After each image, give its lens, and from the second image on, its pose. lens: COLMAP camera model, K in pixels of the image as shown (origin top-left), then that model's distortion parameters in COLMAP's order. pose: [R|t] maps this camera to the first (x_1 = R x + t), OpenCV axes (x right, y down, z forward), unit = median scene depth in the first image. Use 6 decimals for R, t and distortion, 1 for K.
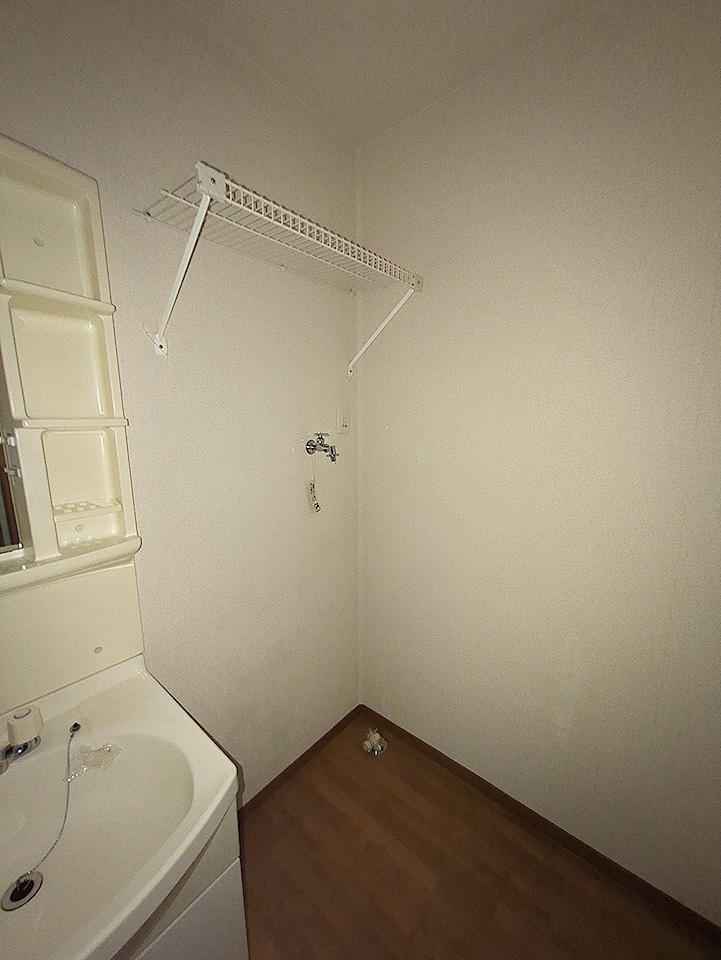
lens RADIAL K [[380.5, 0, 358.1], [0, 380.5, 485.9], [0, 0, 1]] dist [0.002007, 0.000413]
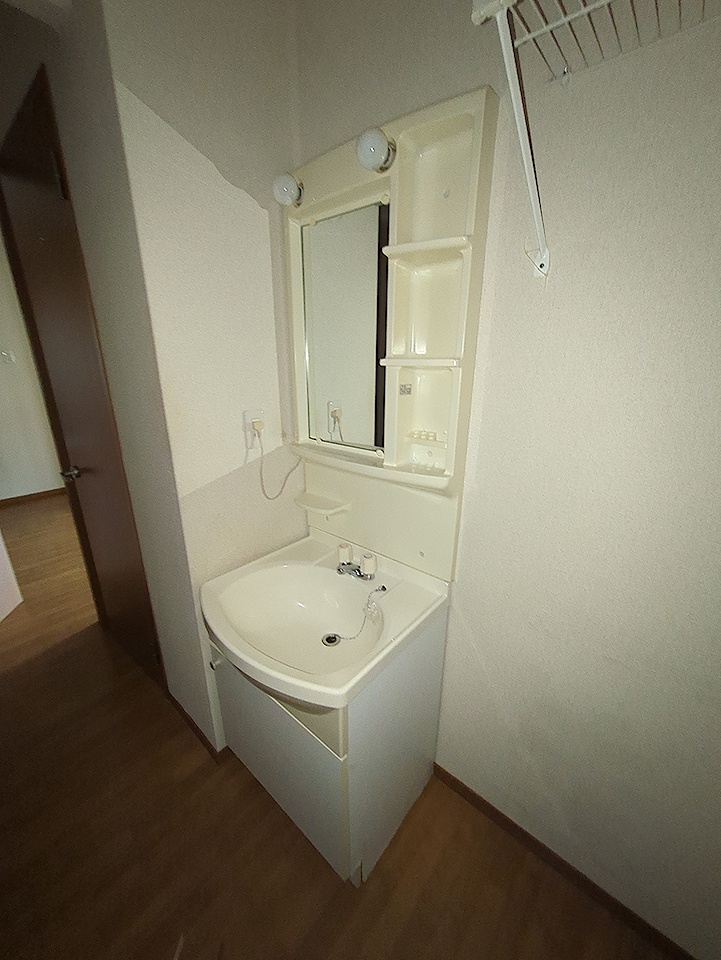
lens RADIAL K [[380.5, 0, 358.1], [0, 380.5, 485.9], [0, 0, 1]] dist [0.002007, 0.000413]
pose [[-0.029333, 0.324363, -0.945478, 0.453197], [-0.186654, 0.927470, 0.323975, -0.146488], [0.981988, 0.185980, 0.033338, 0.788009]]
